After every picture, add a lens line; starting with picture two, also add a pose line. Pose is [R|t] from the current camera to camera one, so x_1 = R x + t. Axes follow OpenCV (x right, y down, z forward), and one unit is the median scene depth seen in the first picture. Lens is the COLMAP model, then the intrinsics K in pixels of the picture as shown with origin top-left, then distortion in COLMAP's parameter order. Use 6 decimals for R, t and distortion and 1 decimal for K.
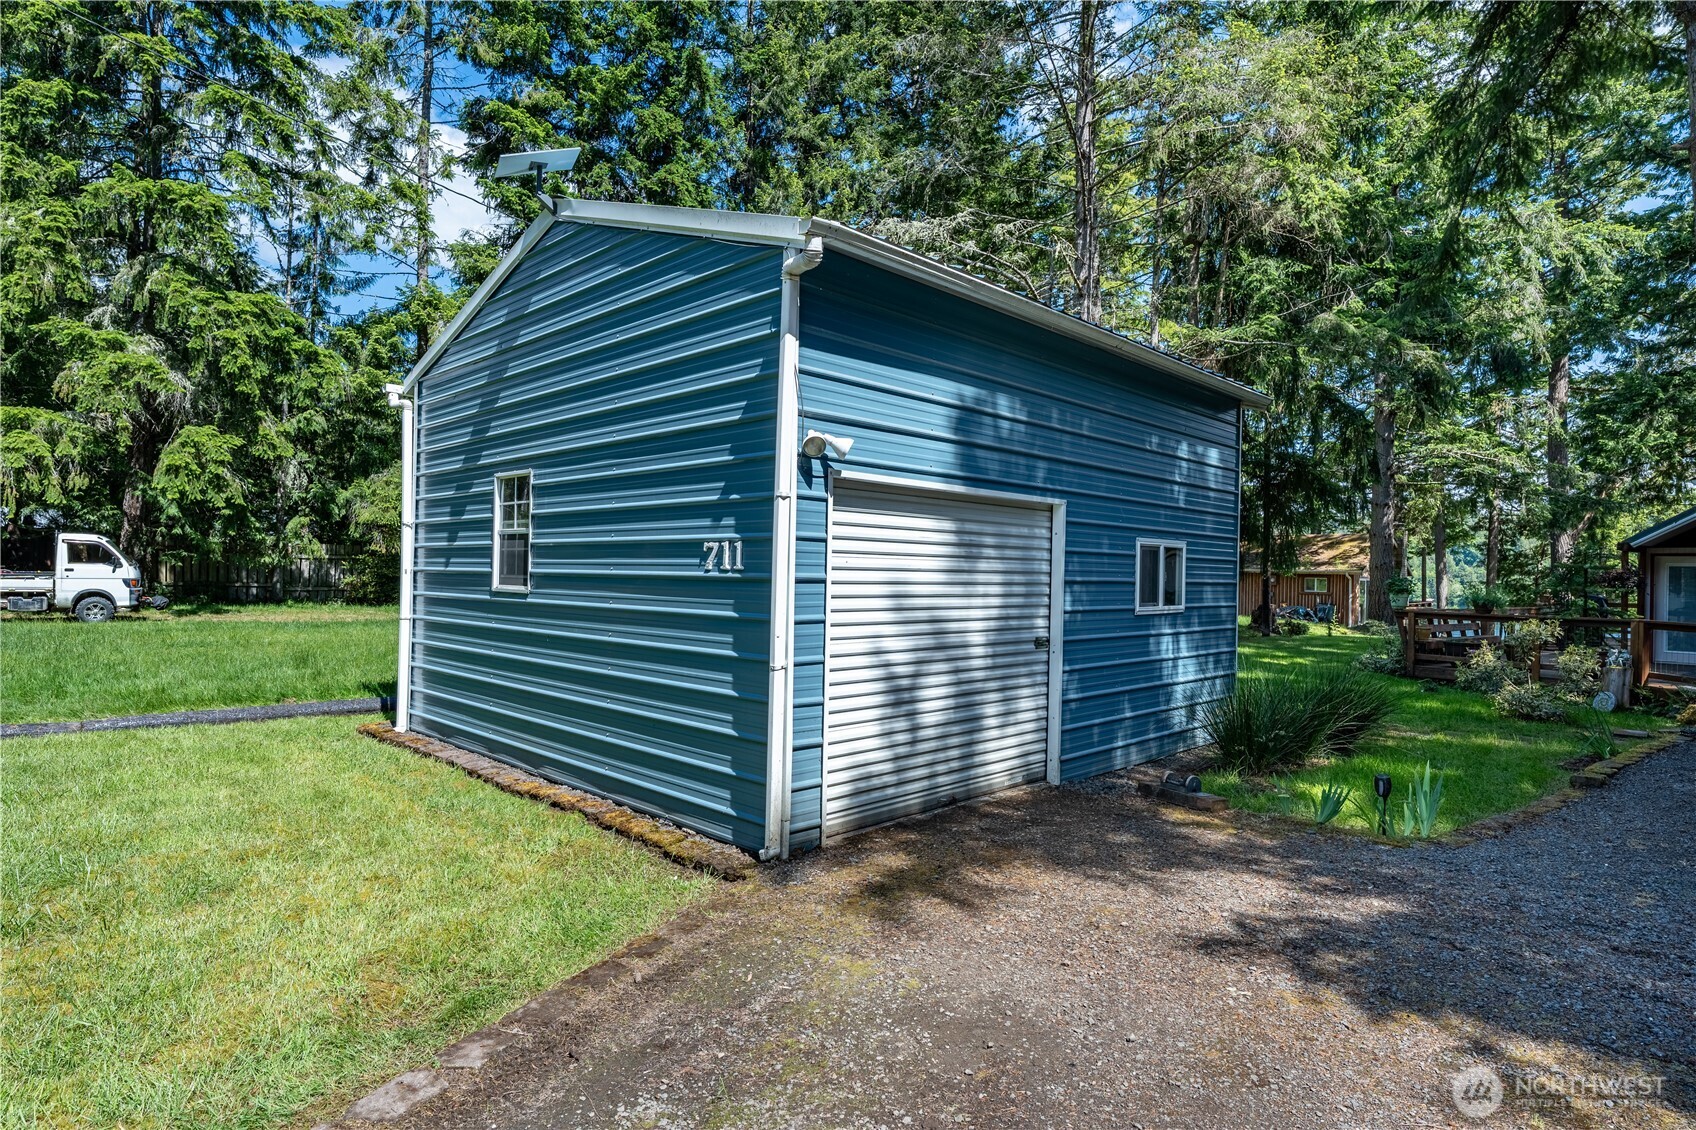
lens RADIAL K [[918.3, 0, 849.3], [0, 918.3, 568.0], [0, 0, 1]] dist [-0.004085, 0.003475]
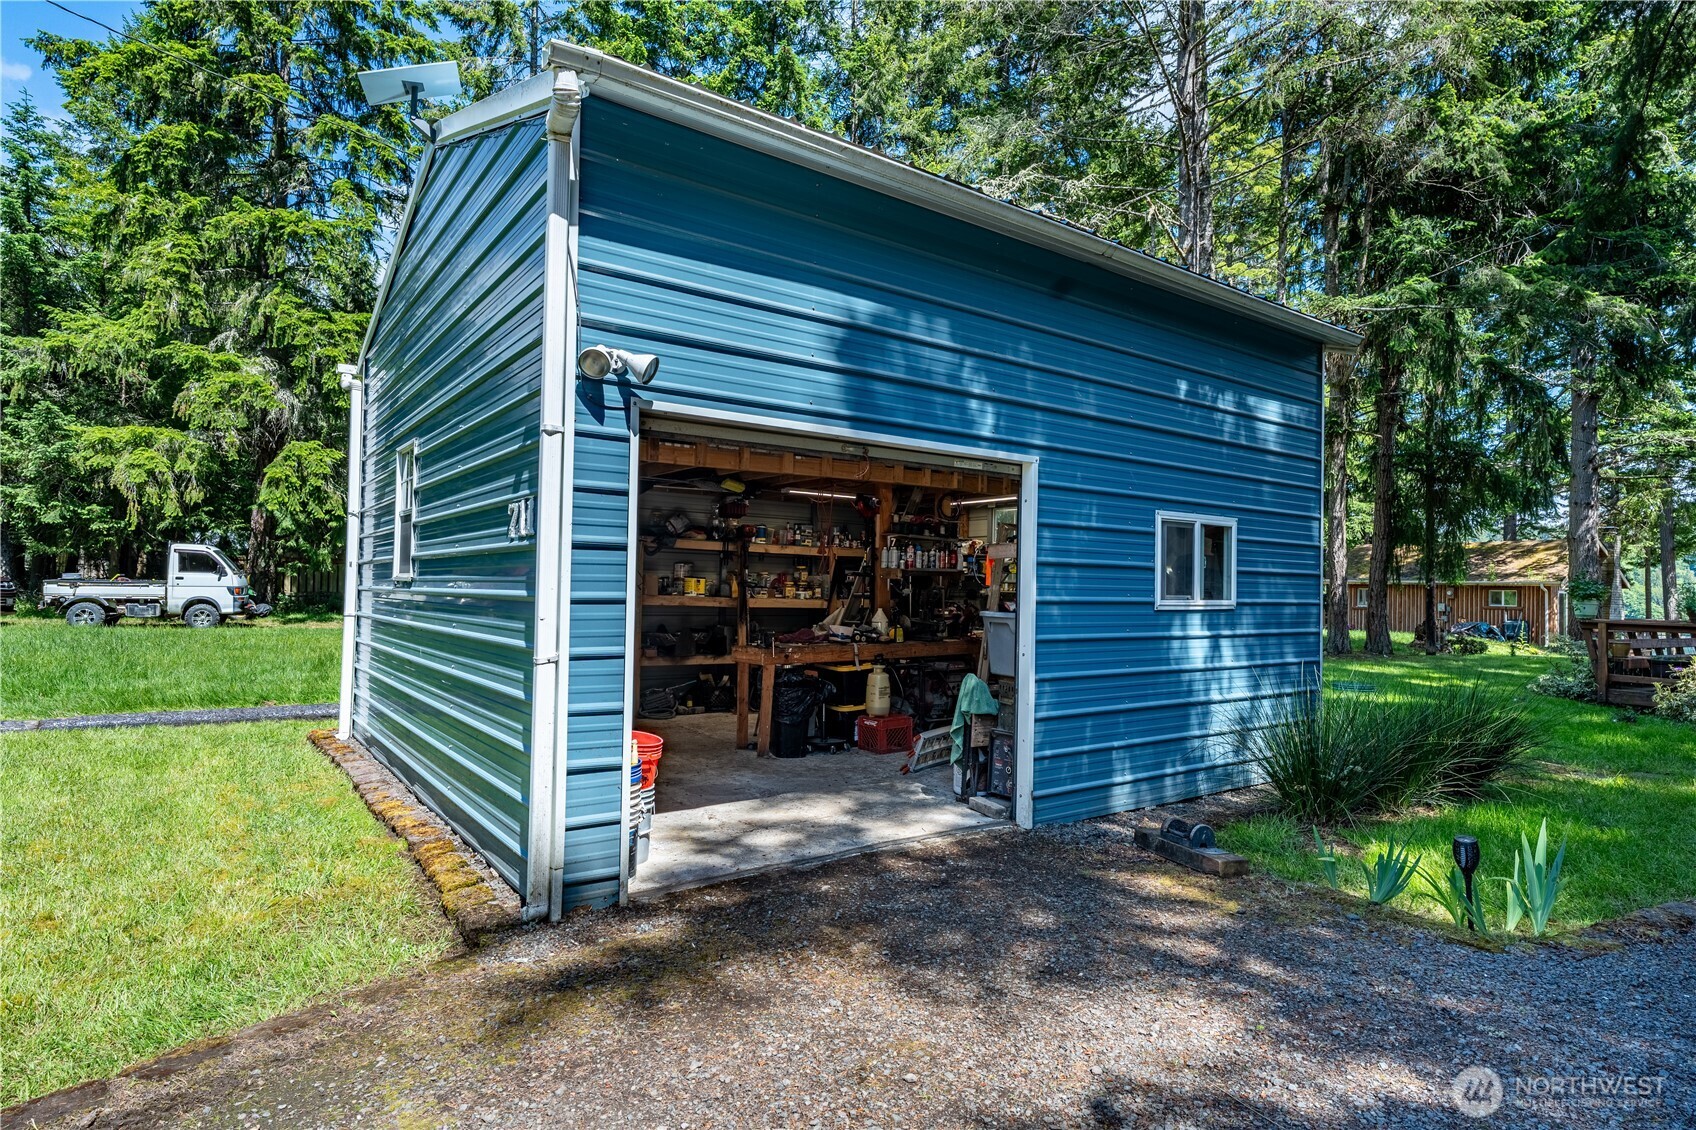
lens RADIAL K [[918.3, 0, 850.1], [0, 918.3, 565.9], [0, 0, 1]] dist [-0.004085, 0.003475]
pose [[0.986753, -0.005288, -0.162142, 0.078752], [0.001532, 0.999728, -0.023275, 0.013271], [0.162221, 0.022719, 0.986493, 0.083111]]
